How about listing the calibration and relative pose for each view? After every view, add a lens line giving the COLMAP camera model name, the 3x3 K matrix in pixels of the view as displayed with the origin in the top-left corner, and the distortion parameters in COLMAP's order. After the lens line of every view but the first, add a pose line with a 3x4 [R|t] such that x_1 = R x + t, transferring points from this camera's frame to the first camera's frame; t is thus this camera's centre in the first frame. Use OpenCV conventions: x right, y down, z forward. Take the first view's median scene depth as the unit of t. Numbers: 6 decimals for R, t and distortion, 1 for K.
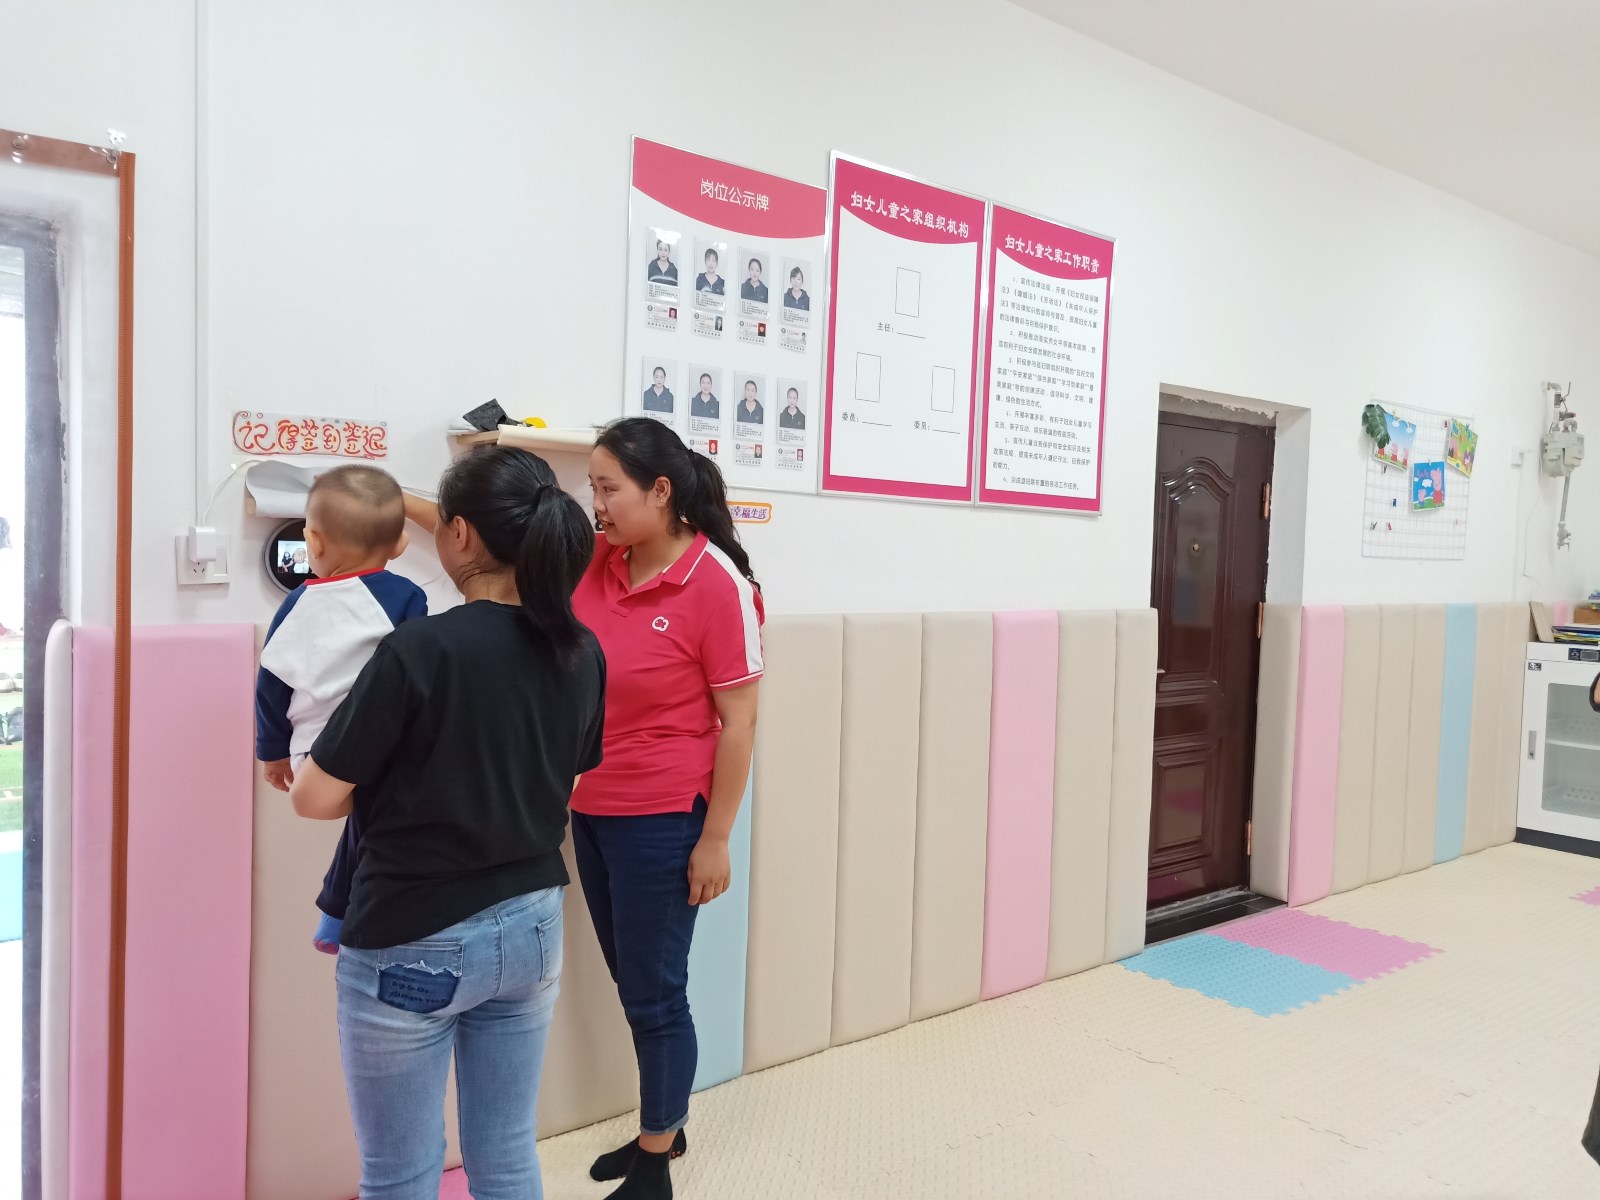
lens RADIAL K [[1208.5, 0, 801.5], [0, 1208.5, 604.4], [0, 0, 1]] dist [0.029434, -0.004432]
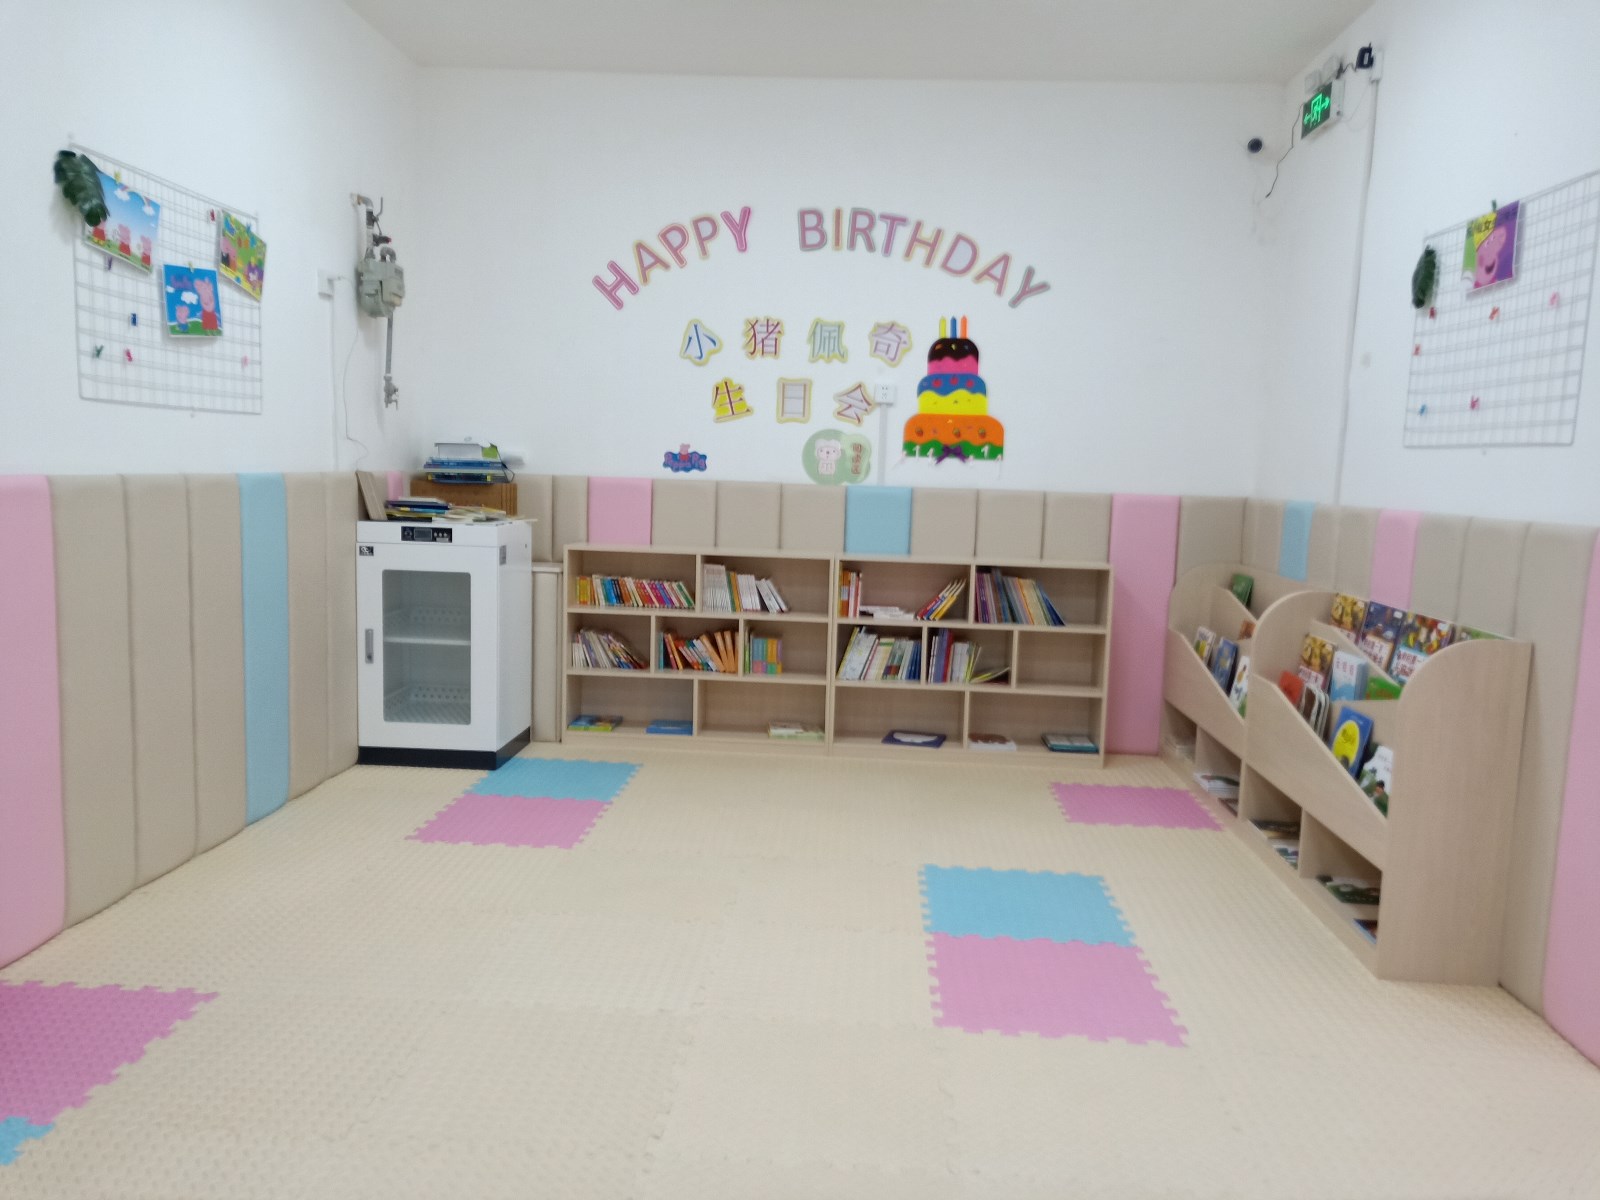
lens RADIAL K [[1208.5, 0, 803.8], [0, 1208.5, 602.6], [0, 0, 1]] dist [0.029434, -0.004432]
pose [[0.669021, -0.093130, 0.737386, 0.211582], [0.023663, 0.994285, 0.104106, 0.008338], [-0.742867, -0.052200, 0.667401, 0.259279]]
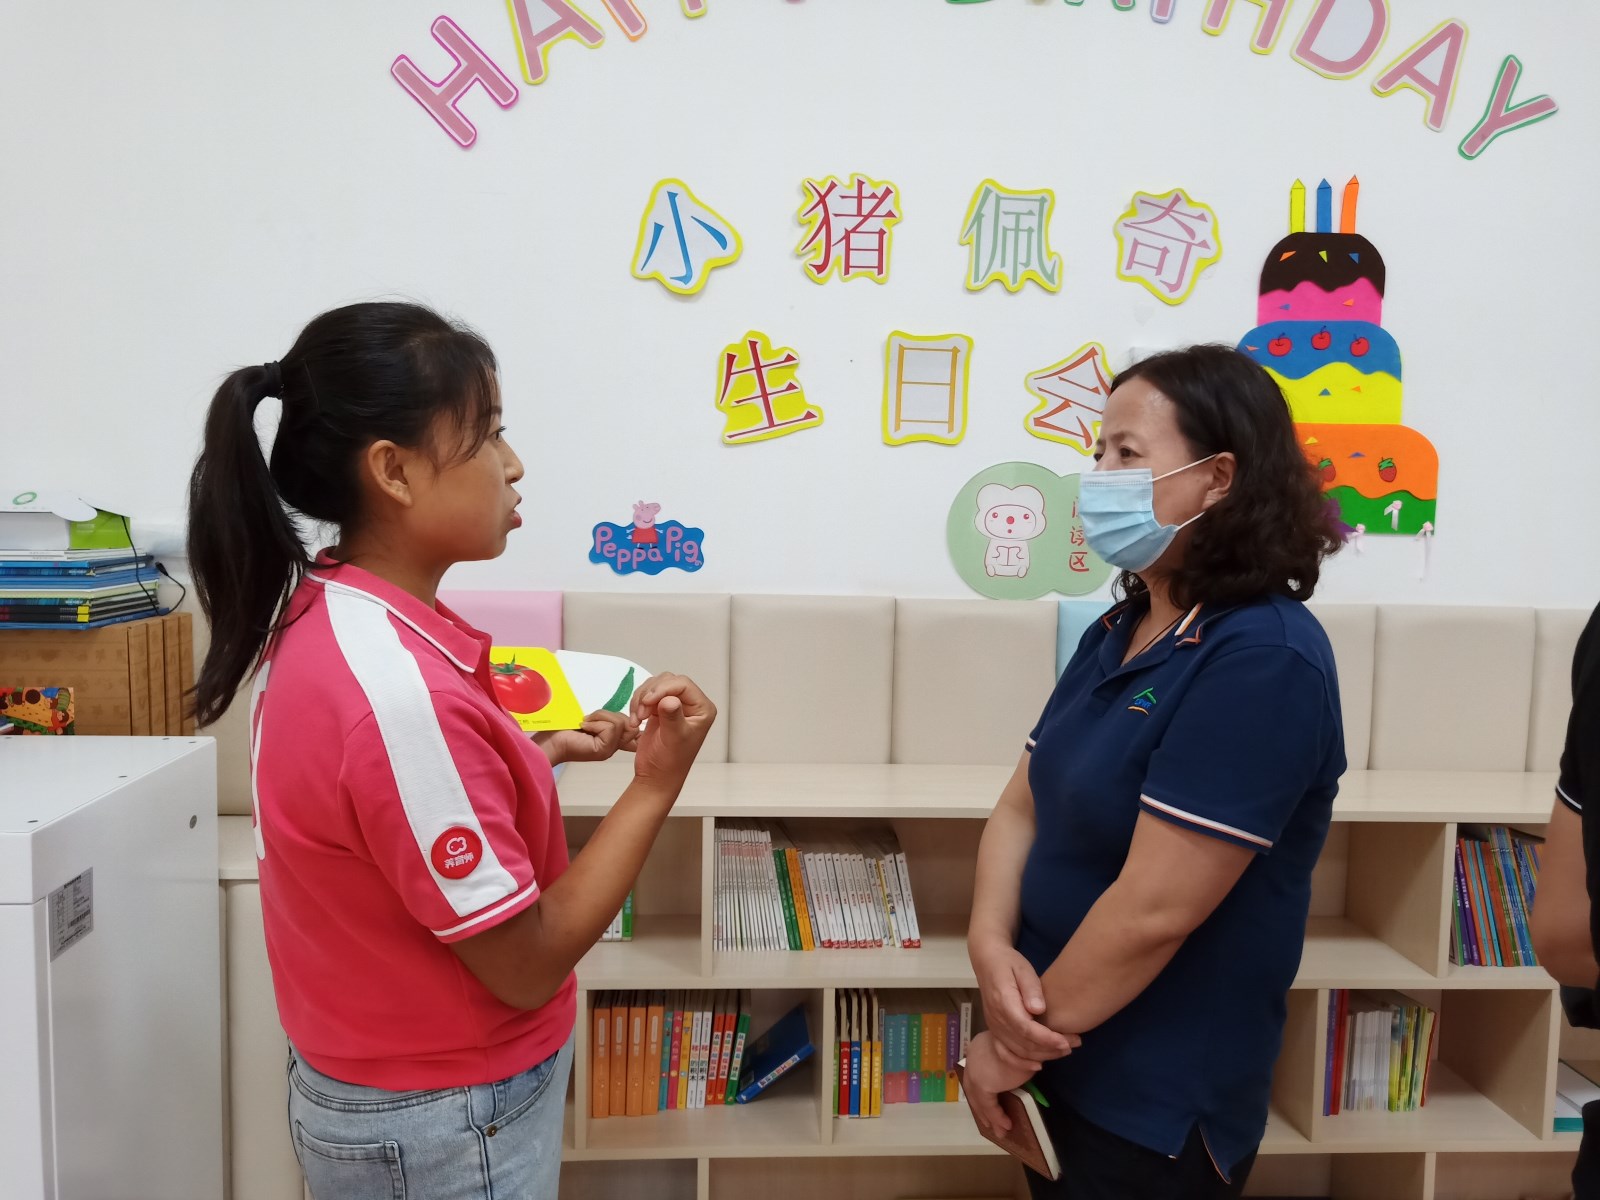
lens RADIAL K [[1208.5, 0, 794.9], [0, 1208.5, 596.5], [0, 0, 1]] dist [0.029434, -0.004432]
pose [[0.570673, -0.090608, 0.816164, 0.604266], [0.032674, 0.995612, 0.087683, -0.022735], [-0.820527, -0.023371, 0.571129, 0.746191]]
